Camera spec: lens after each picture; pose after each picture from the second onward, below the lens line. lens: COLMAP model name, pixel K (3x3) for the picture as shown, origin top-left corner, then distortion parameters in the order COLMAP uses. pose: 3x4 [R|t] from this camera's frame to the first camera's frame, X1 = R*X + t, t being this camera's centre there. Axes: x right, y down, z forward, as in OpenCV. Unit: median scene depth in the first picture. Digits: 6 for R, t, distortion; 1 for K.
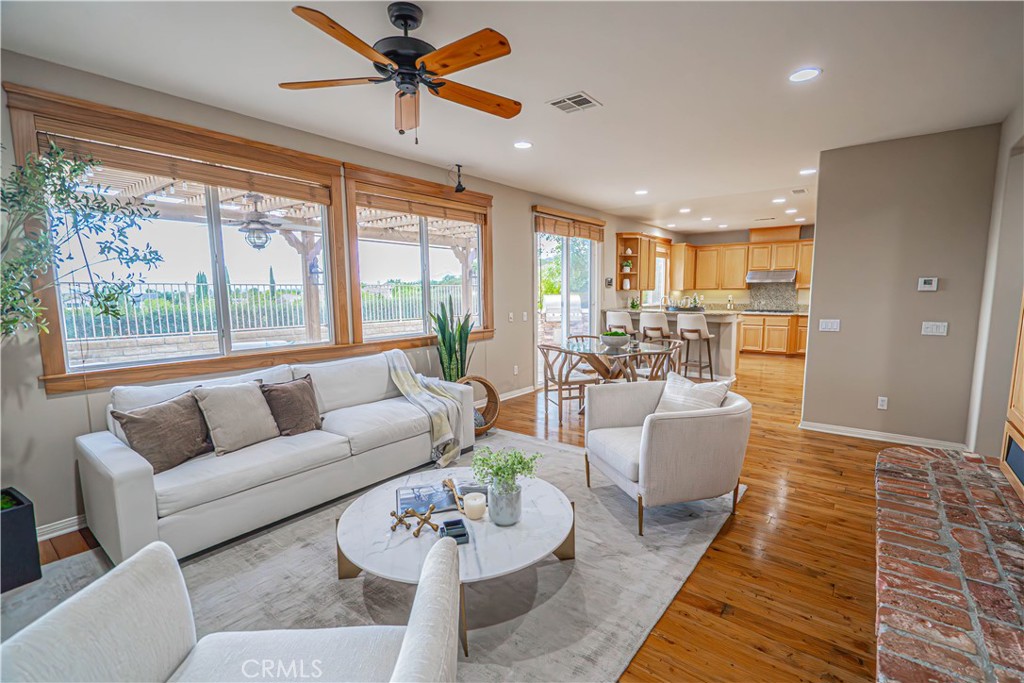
lens RADIAL K [[457.7, 0, 517.7], [0, 457.7, 345.6], [0, 0, 1]] dist [-0.007120, 0.003520]
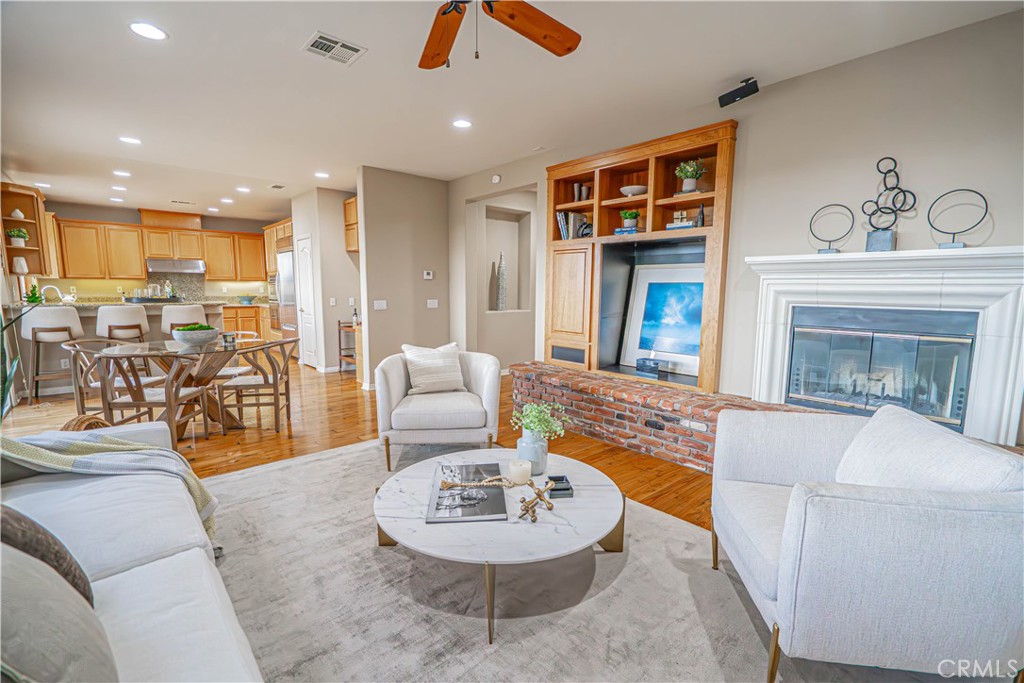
lens RADIAL K [[457.7, 0, 513.5], [0, 457.7, 349.5], [0, 0, 1]] dist [-0.007120, 0.003520]
pose [[0.176649, -0.123035, 0.976554, -0.283878], [0.110954, 0.988322, 0.104447, -0.007306], [-0.978000, 0.089902, 0.188238, 0.213972]]
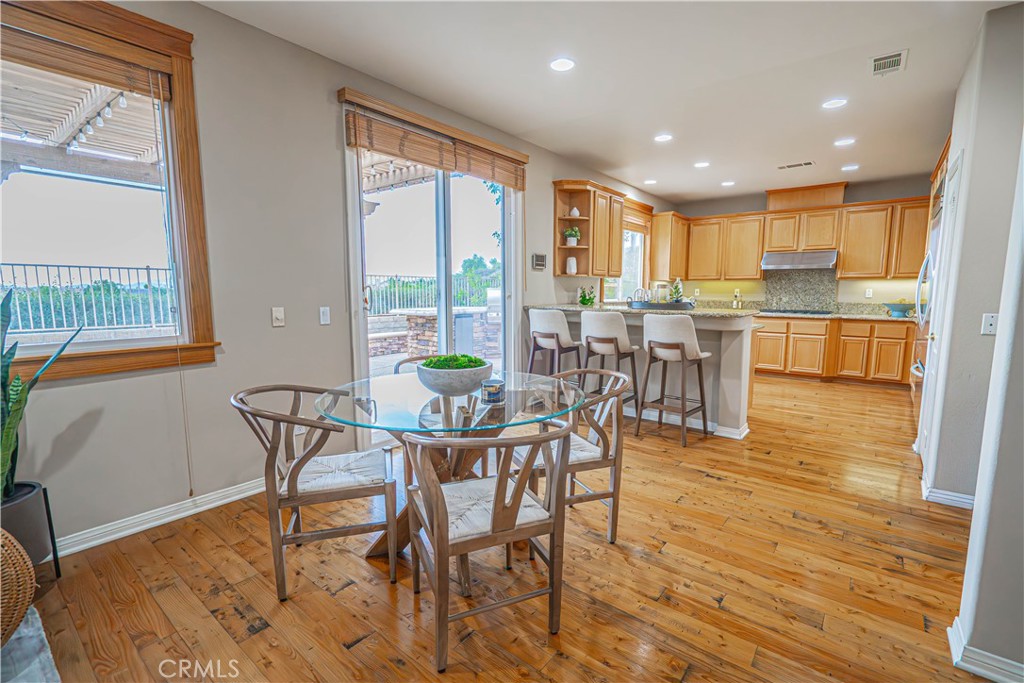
lens RADIAL K [[457.7, 0, 516.6], [0, 457.7, 344.8], [0, 0, 1]] dist [-0.007120, 0.003520]
pose [[0.999917, 0.010981, -0.006795, 0.169580], [-0.010989, 0.999939, -0.001161, -0.025134], [0.006782, 0.001236, 0.999976, 0.379859]]
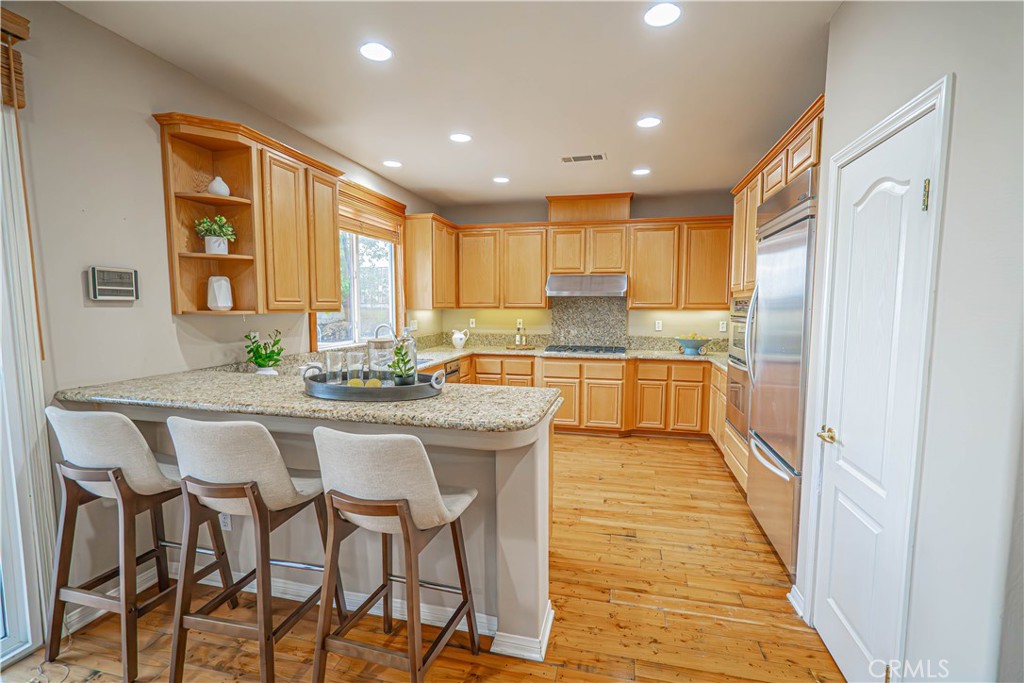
lens RADIAL K [[457.7, 0, 515.9], [0, 457.7, 342.9], [0, 0, 1]] dist [-0.007120, 0.003520]
pose [[0.908423, -0.024911, 0.417308, 0.293320], [0.040402, 0.998782, -0.028329, -0.083893], [-0.416094, 0.042594, 0.908323, 0.639900]]
